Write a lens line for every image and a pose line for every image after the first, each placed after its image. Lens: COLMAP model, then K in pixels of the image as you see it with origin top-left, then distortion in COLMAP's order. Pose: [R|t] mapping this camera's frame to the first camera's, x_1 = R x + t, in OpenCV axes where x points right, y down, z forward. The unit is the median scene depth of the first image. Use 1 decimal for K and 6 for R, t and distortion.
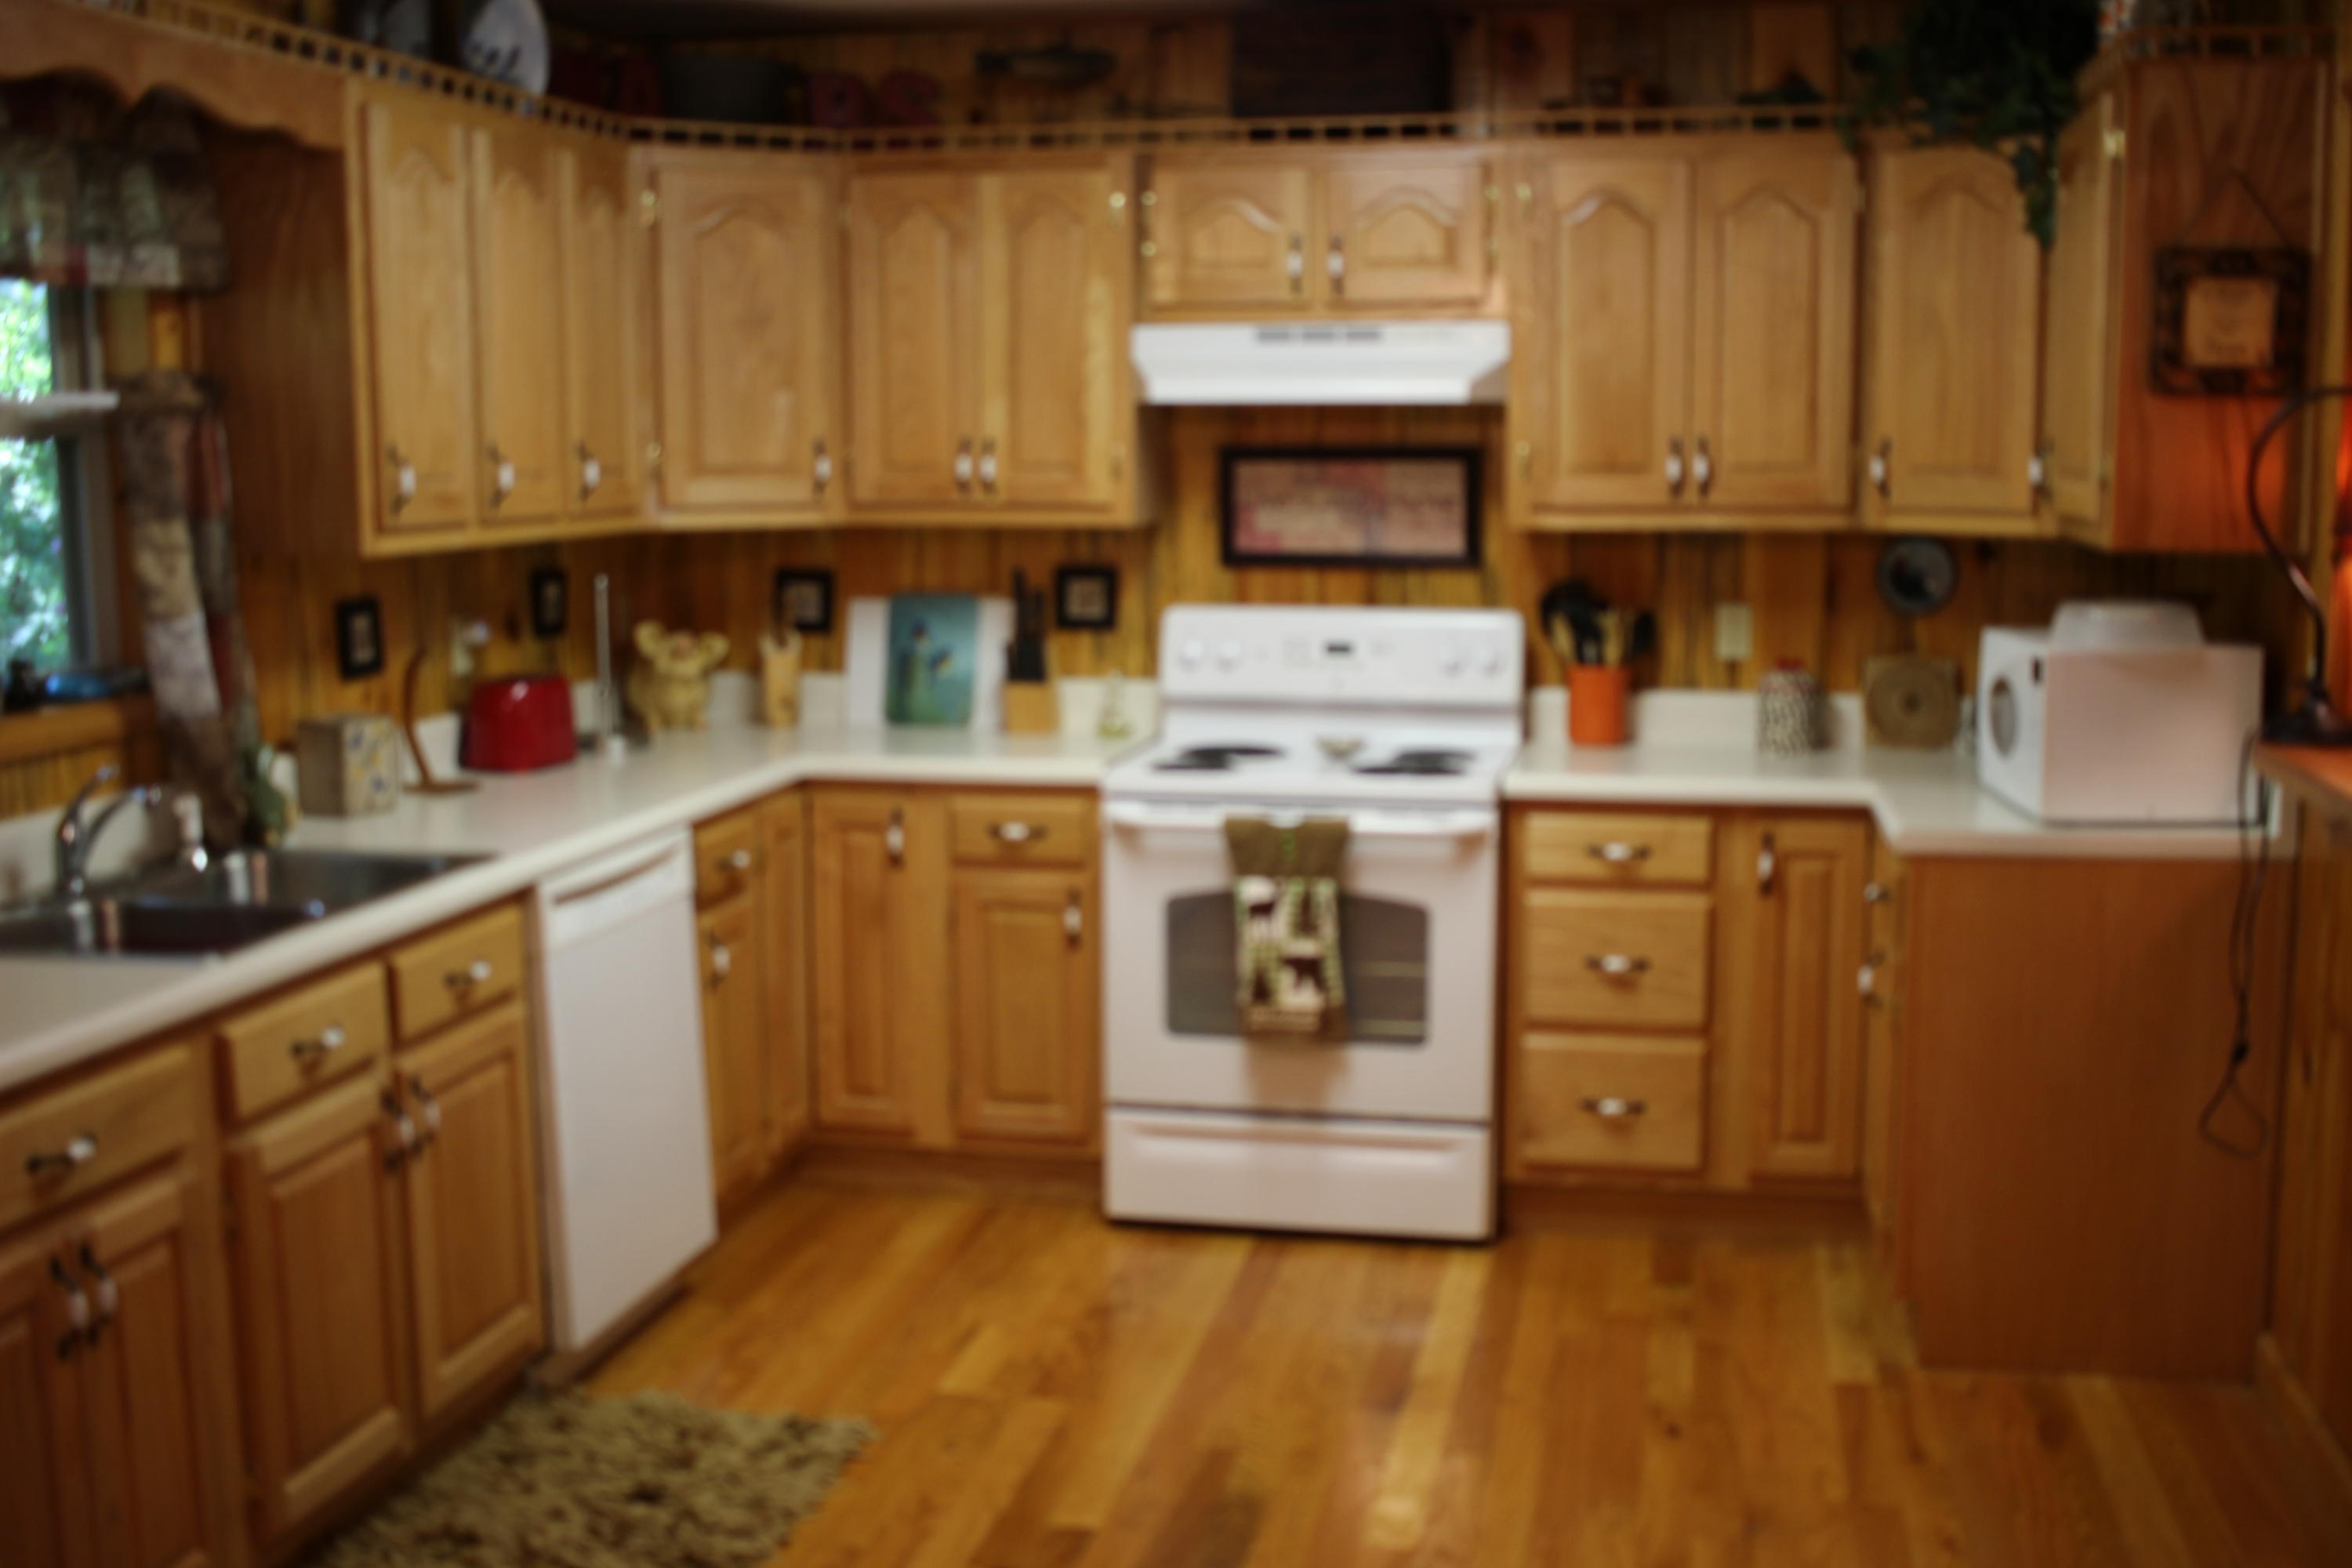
lens RADIAL K [[2595.2, 0, 1176.0], [0, 2595.2, 784.0], [0, 0, 1]] dist [-0.122585, 0.122098]
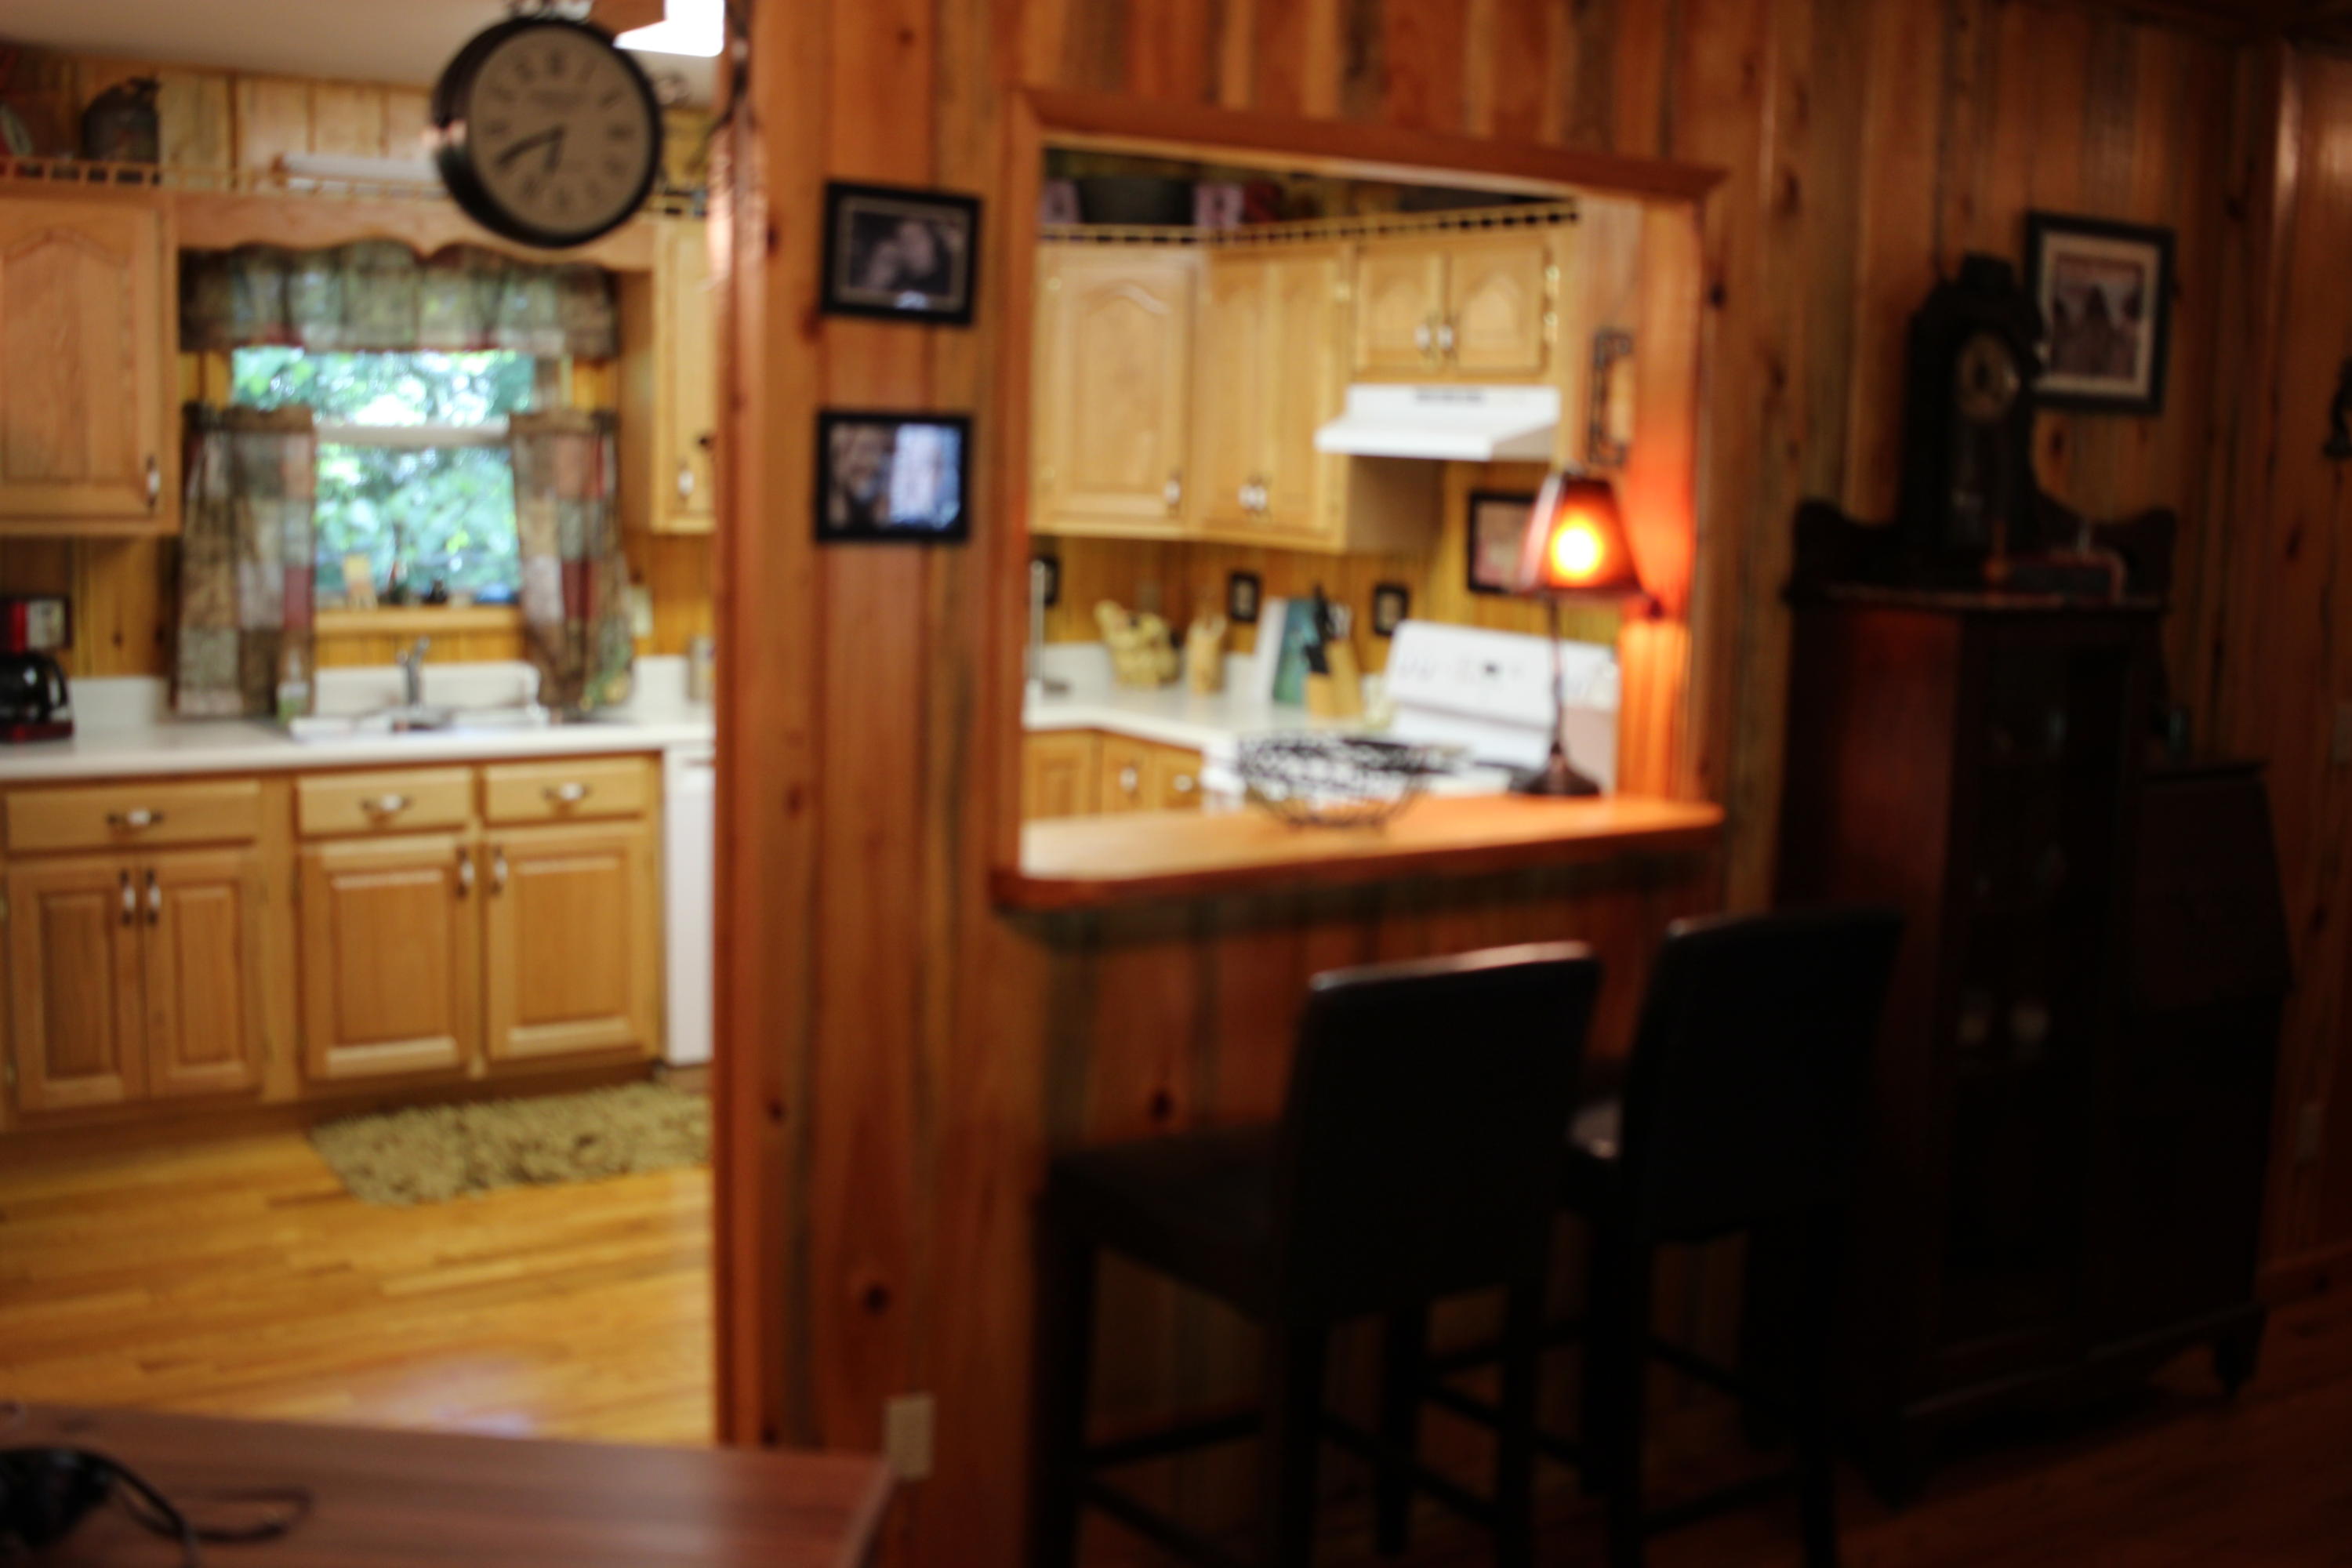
lens RADIAL K [[2595.2, 0, 1176.0], [0, 2595.2, 784.0], [0, 0, 1]] dist [-0.122585, 0.122098]
pose [[0.715897, 0.121799, -0.687501, 0.817253], [-0.127074, 0.990951, 0.043237, -0.036073], [0.686545, 0.056410, 0.724895, 0.079294]]
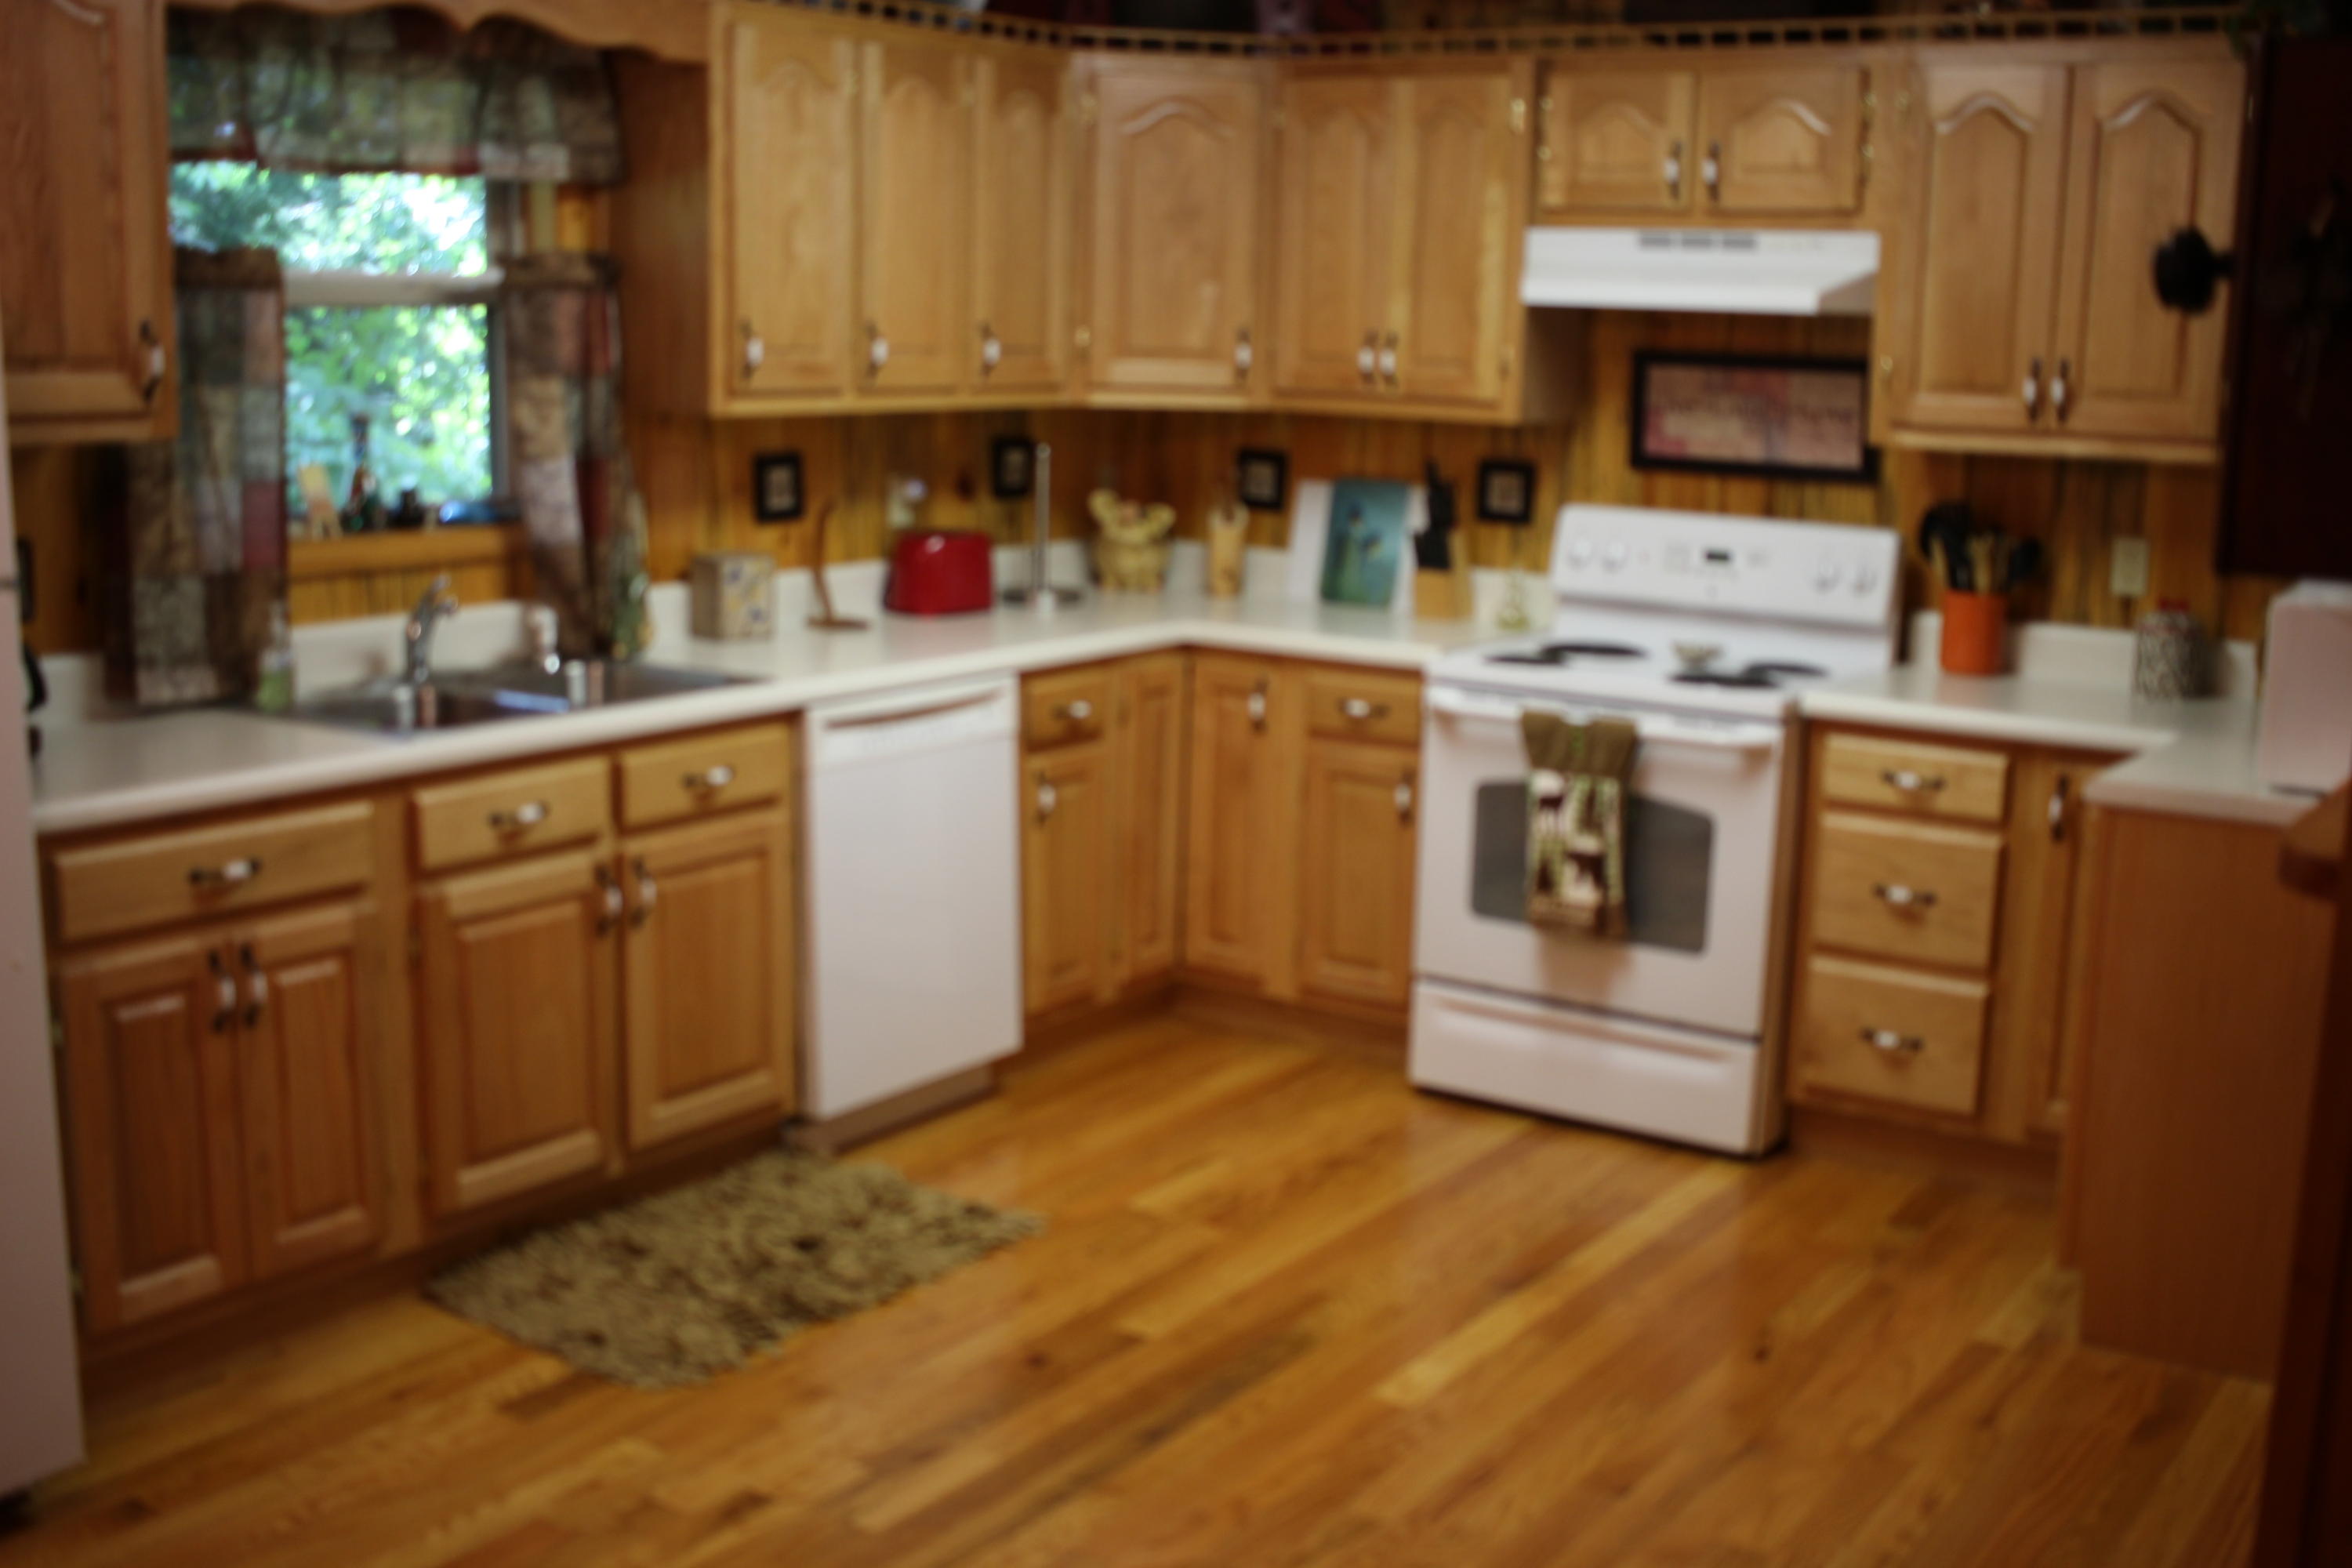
lens RADIAL K [[2595.2, 0, 1176.0], [0, 2595.2, 784.0], [0, 0, 1]] dist [-0.122585, 0.122098]
pose [[0.923383, 0.096782, -0.371480, 0.267213], [-0.080620, 0.995007, 0.058833, -0.007058], [0.375319, -0.024377, 0.926575, -0.004241]]
